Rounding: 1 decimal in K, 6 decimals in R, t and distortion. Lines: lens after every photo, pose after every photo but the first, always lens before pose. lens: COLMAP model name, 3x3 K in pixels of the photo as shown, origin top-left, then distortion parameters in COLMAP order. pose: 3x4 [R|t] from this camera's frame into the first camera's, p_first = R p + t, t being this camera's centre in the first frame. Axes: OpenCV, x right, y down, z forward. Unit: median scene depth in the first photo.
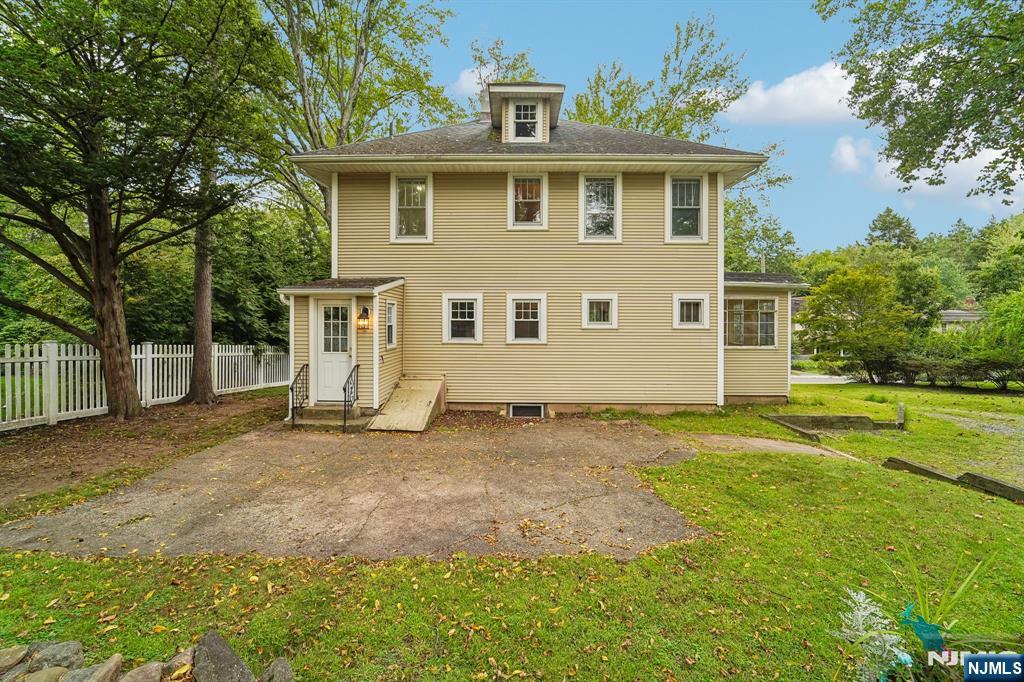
lens RADIAL K [[423.4, 0, 512.0], [0, 423.4, 341.0], [0, 0, 1]] dist [-0.017445, -0.000036]
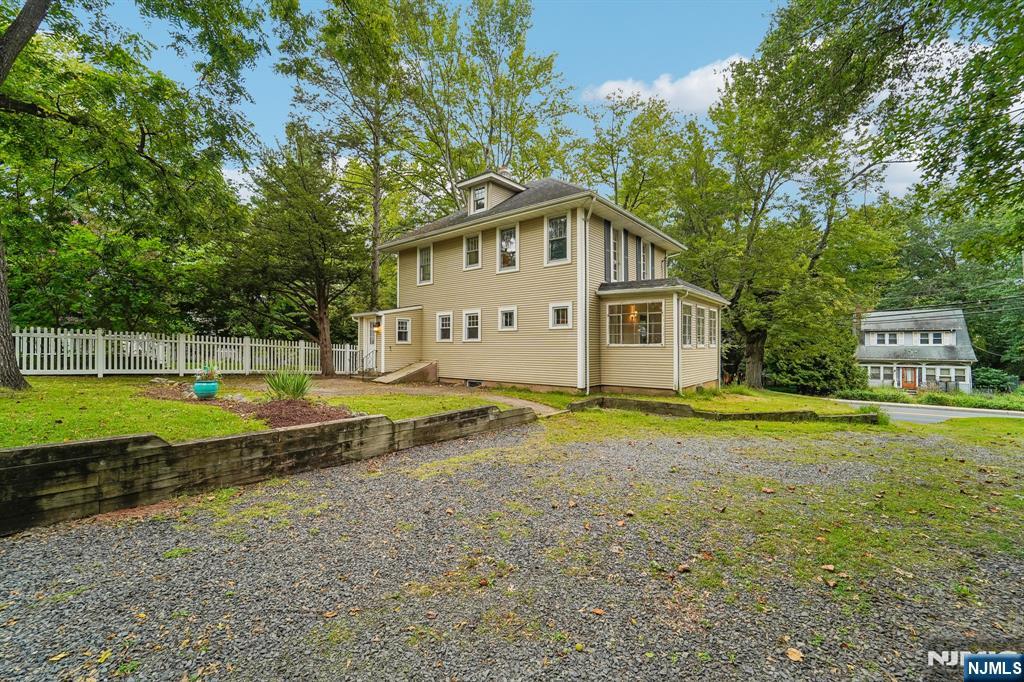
lens RADIAL K [[423.4, 0, 512.0], [0, 423.4, 341.0], [0, 0, 1]] dist [-0.017445, -0.000036]
pose [[0.774346, -0.012761, -0.632634, 1.153083], [0.002737, 0.999855, -0.016819, 0.031305], [0.632757, 0.011292, 0.774268, -0.127718]]
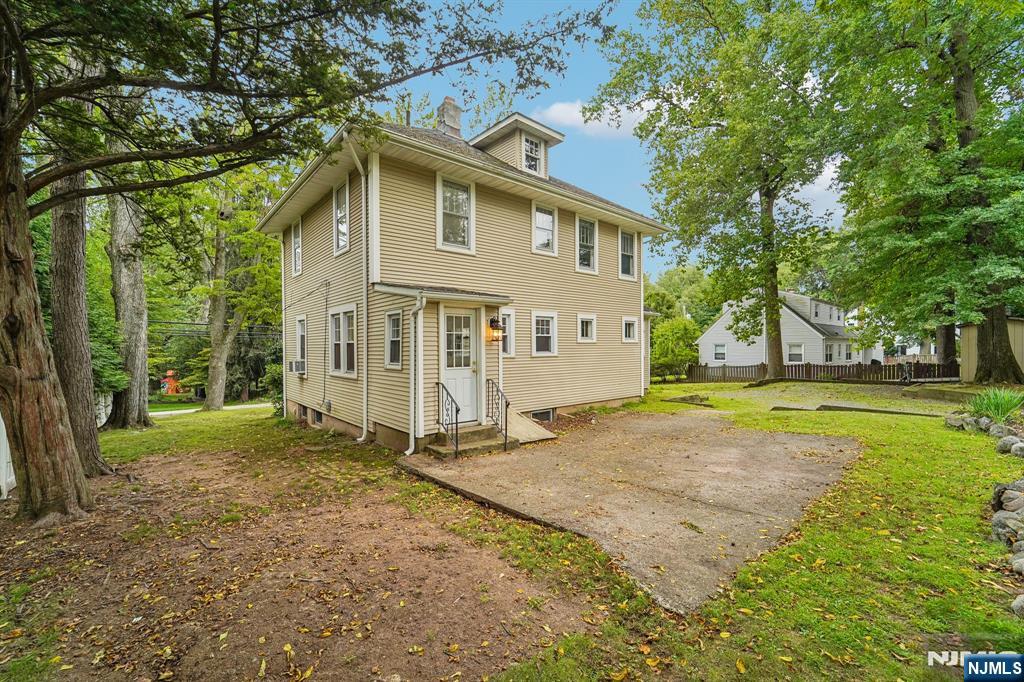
lens RADIAL K [[418.1, 0, 513.3], [0, 418.1, 363.5], [0, 0, 1]] dist [-0.002660, -0.000165]
pose [[0.752321, -0.036405, 0.657790, -0.764896], [0.040712, 0.999133, 0.008733, 0.012609], [-0.657538, 0.020210, 0.753150, 0.221720]]
